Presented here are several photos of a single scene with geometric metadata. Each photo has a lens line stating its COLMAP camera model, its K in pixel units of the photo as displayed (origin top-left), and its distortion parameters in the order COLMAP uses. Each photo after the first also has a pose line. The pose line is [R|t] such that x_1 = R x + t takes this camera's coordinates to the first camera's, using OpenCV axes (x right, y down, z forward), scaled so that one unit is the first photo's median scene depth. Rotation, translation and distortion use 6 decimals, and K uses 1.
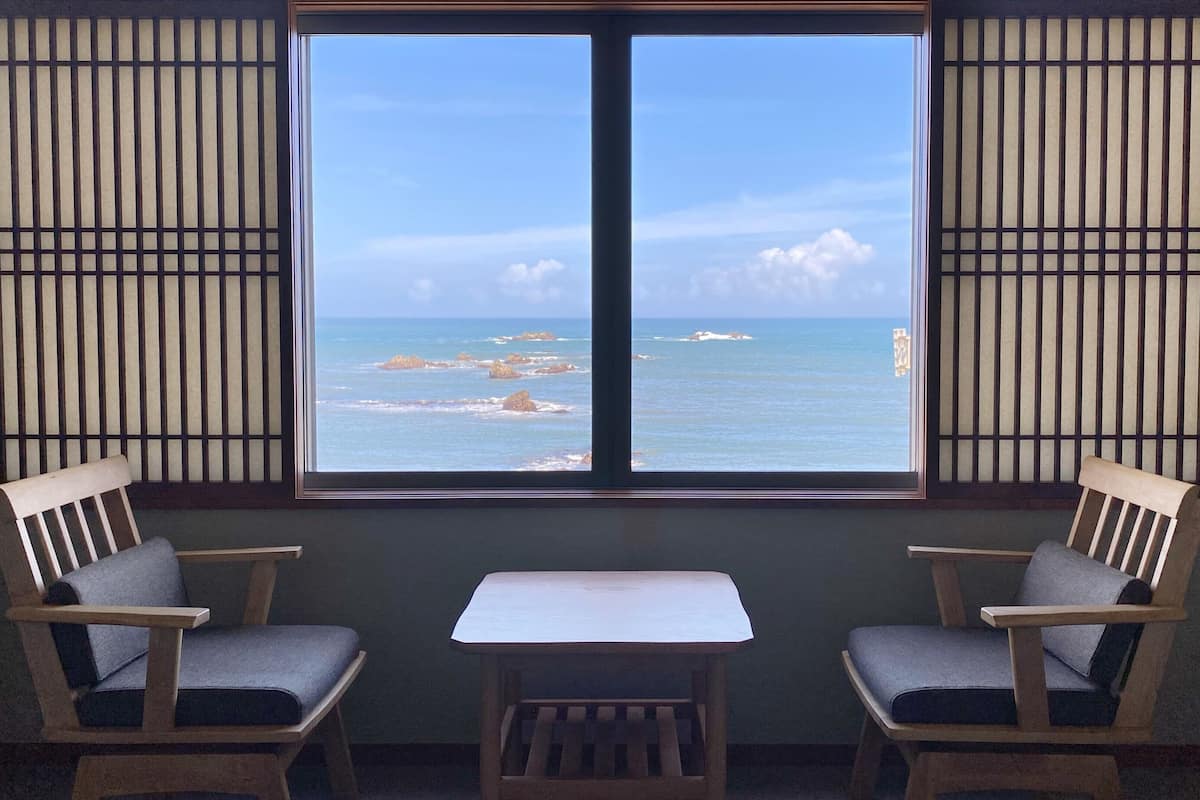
lens RADIAL K [[892.5, 0, 600.0], [0, 892.5, 400.0], [0, 0, 1]] dist [-0.000119, 0.007123]
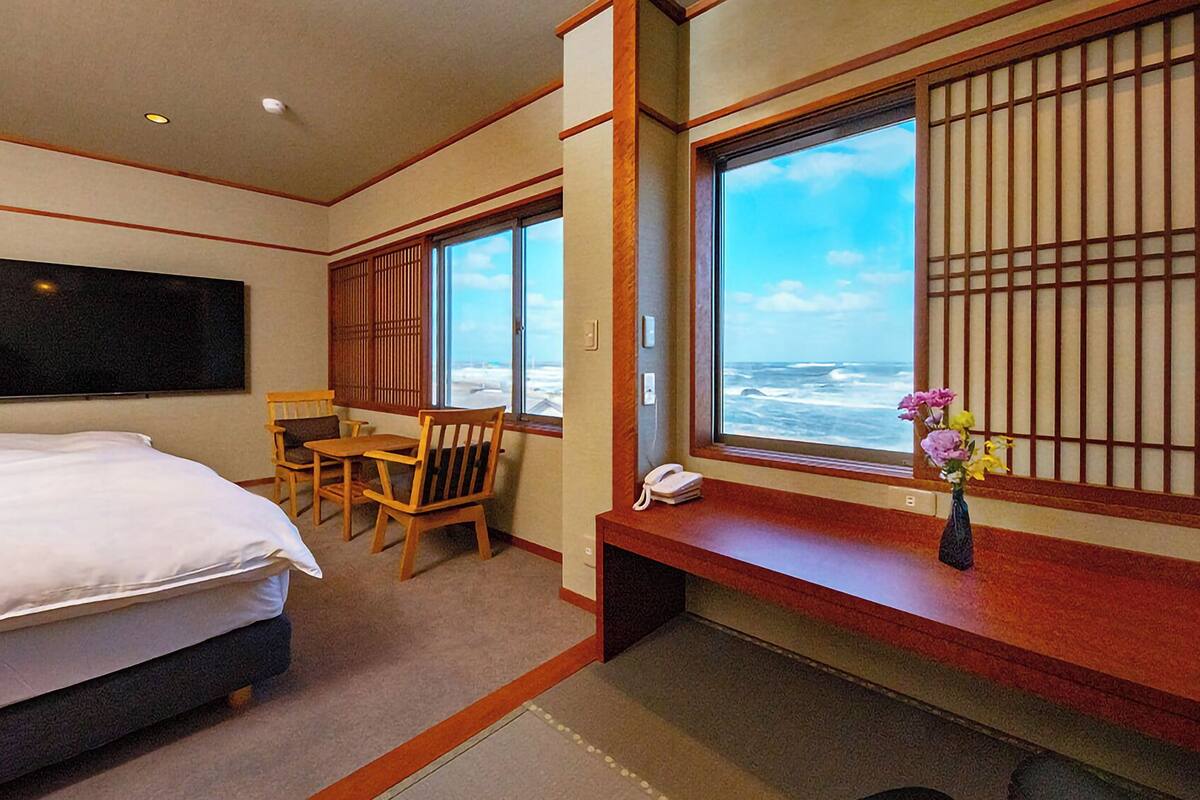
lens RADIAL K [[892.5, 0, 600.0], [0, 892.5, 400.0], [0, 0, 1]] dist [-0.000119, 0.007123]
pose [[0.553567, 0.039545, -0.831865, 1.230850], [-0.041446, 0.998942, 0.019908, -0.003991], [0.831773, 0.023457, 0.554620, -0.057059]]
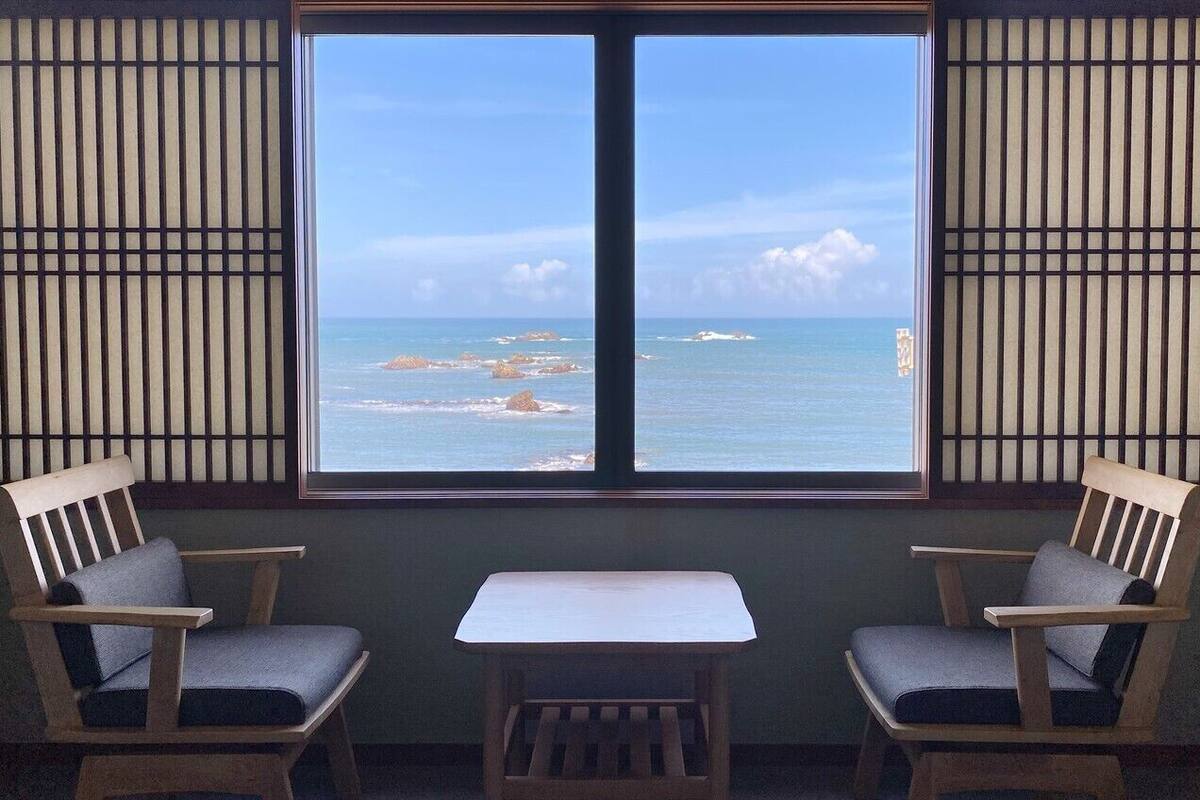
lens RADIAL K [[892.5, 0, 600.0], [0, 892.5, 400.0], [0, 0, 1]] dist [-0.000119, 0.007123]
pose [[1.000000, -0.000014, -0.000019, -0.003671], [0.000014, 1.000000, -0.000002, 0.000002], [0.000019, 0.000002, 1.000000, 0.000033]]
